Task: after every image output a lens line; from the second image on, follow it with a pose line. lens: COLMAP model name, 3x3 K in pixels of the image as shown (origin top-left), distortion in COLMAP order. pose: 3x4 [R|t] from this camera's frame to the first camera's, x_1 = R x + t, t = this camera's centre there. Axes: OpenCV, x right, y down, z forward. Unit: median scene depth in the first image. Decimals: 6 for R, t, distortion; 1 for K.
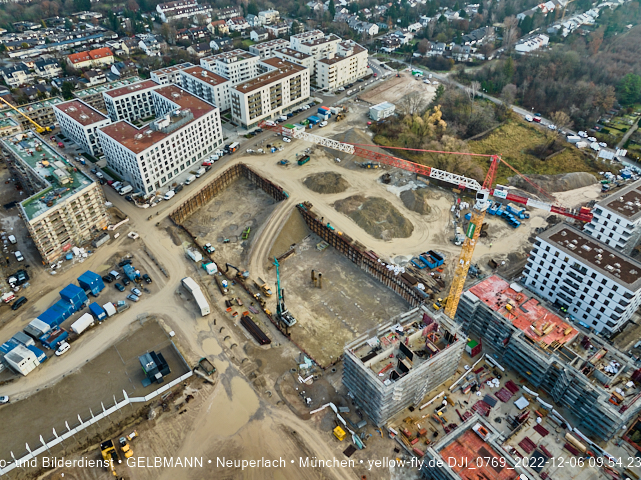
lens RADIAL K [[454.0, 0, 320.5], [0, 454.0, 240.0], [0, 0, 1]] dist [-0.052260, 0.026153]
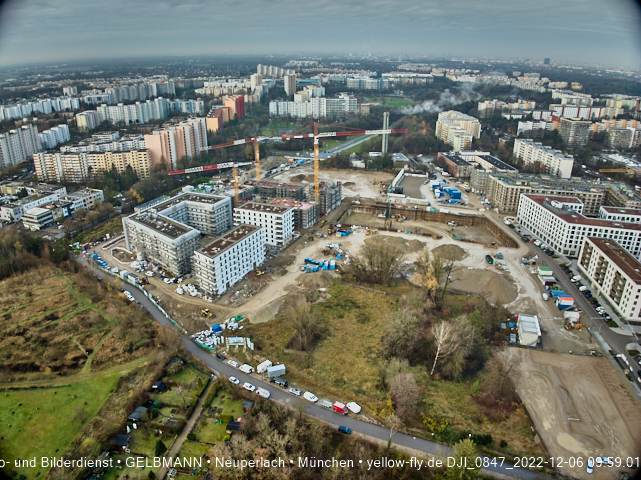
lens RADIAL K [[452.0, 0, 320.5], [0, 452.0, 240.0], [0, 0, 1]] dist [-0.098795, -0.021203]
pose [[-0.848905, 0.202270, -0.488311, 0.866672], [-0.336406, 0.505814, 0.794345, -0.954421], [0.407666, 0.838594, -0.361343, 1.199922]]
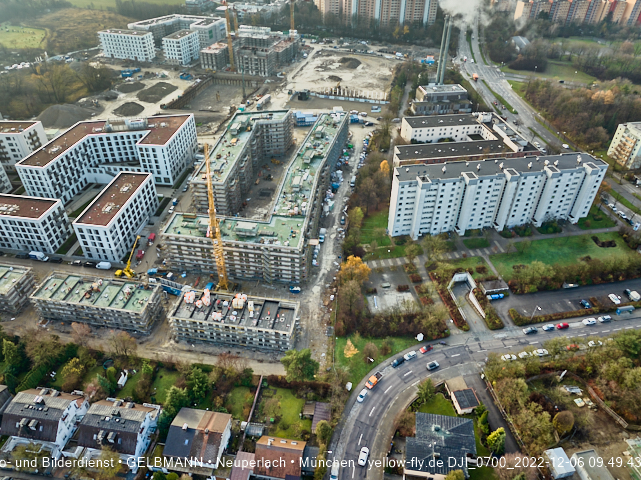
lens RADIAL K [[453.2, 0, 320.5], [0, 453.2, 240.0], [0, 0, 1]] dist [-0.039260, 0.005497]
pose [[-0.603196, -0.495056, 0.625359, -1.324806], [0.489468, 0.389296, 0.780301, -0.717239], [-0.629743, 0.776768, 0.007493, 0.875326]]
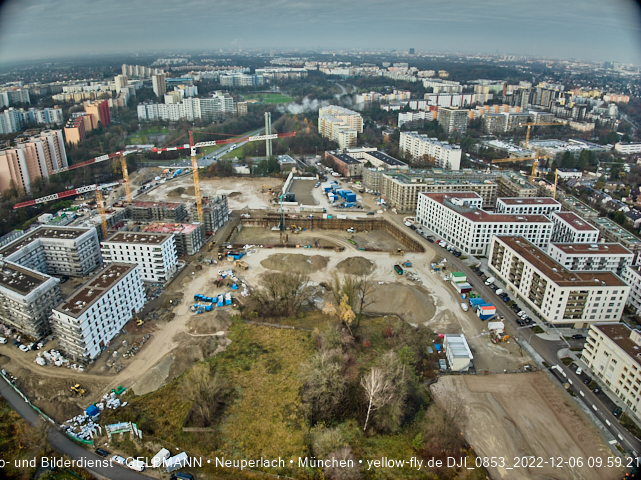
lens RADIAL K [[452.0, 0, 320.5], [0, 452.0, 240.0], [0, 0, 1]] dist [-0.098795, -0.021203]
pose [[-0.679042, 0.288710, -0.674944, 0.782202], [-0.466104, 0.540749, 0.700241, -0.870846], [0.567142, 0.790087, -0.232622, 1.095033]]
